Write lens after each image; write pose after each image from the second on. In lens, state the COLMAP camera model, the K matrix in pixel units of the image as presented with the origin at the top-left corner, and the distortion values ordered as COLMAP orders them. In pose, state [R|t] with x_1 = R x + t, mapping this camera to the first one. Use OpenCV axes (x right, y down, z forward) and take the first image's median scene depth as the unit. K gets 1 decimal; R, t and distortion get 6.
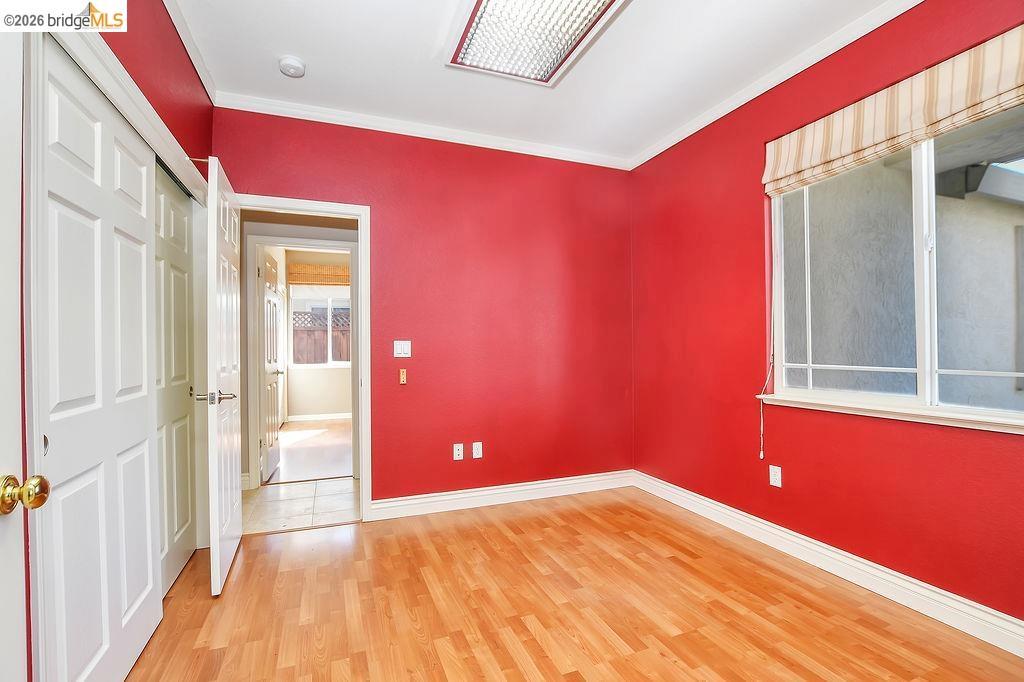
lens RADIAL K [[462.0, 0, 512.5], [0, 462.0, 346.4], [0, 0, 1]] dist [-0.025554, 0.000110]
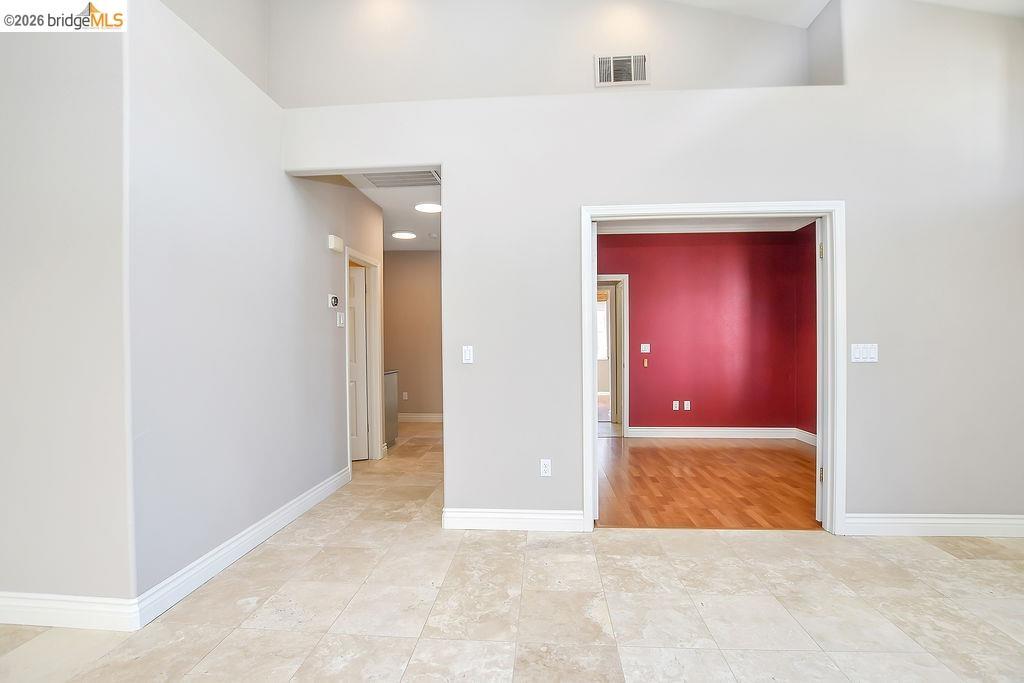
lens RADIAL K [[462.0, 0, 512.5], [0, 462.0, 346.9], [0, 0, 1]] dist [-0.025554, 0.000110]
pose [[0.899323, 0.006138, -0.437242, 0.127100], [-0.002032, 0.999949, 0.009859, -0.023288], [0.437281, -0.007978, 0.899290, -1.216395]]
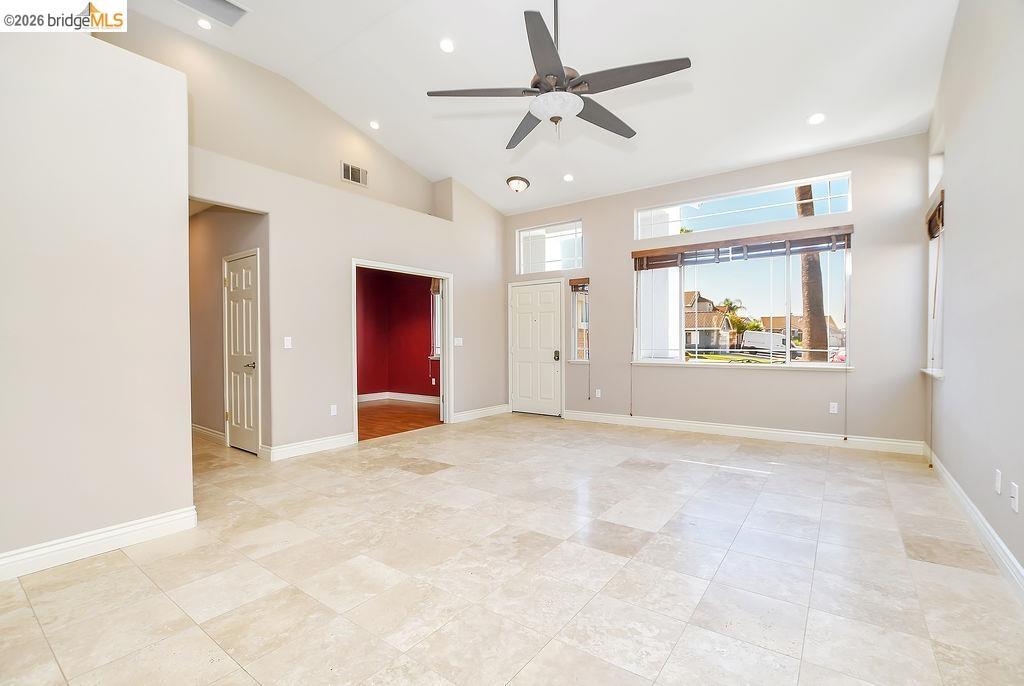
lens RADIAL K [[462.0, 0, 512.5], [0, 462.0, 348.4], [0, 0, 1]] dist [-0.025554, 0.000110]
pose [[0.845372, -0.003445, 0.534167, -0.736563], [-0.003127, 0.999930, 0.011399, 0.007912], [-0.534169, -0.011306, 0.845302, -2.216878]]
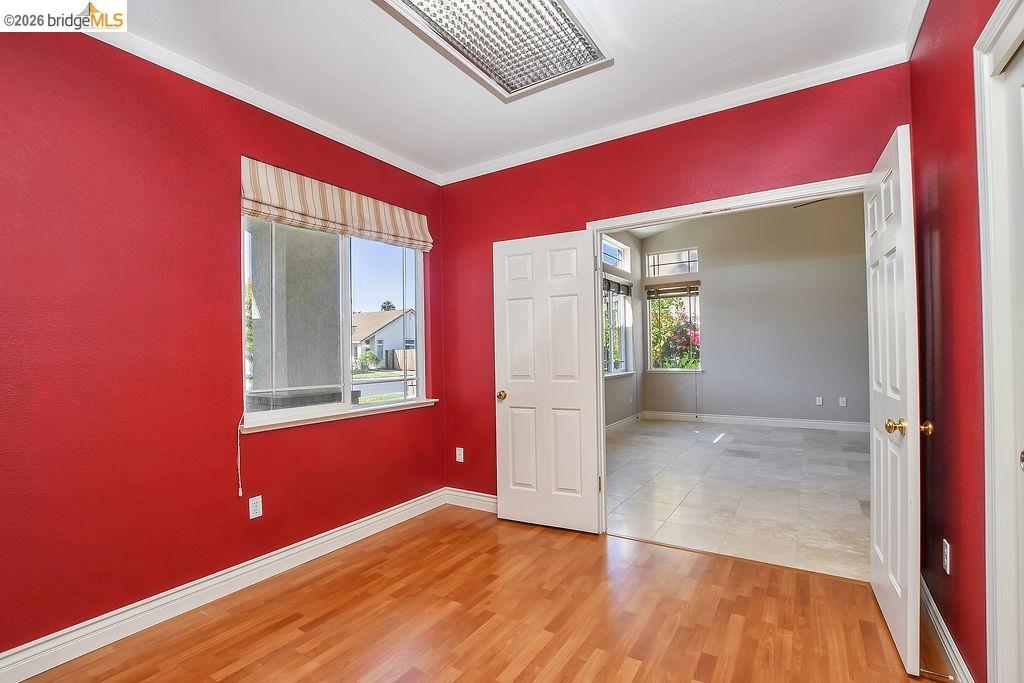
lens RADIAL K [[462.0, 0, 512.5], [0, 462.0, 346.9], [0, 0, 1]] dist [-0.025554, 0.000110]
pose [[-0.577057, 0.026732, 0.816266, -0.571552], [0.020643, 0.999622, -0.018142, -0.025795], [-0.816443, 0.006381, -0.577391, 1.203151]]
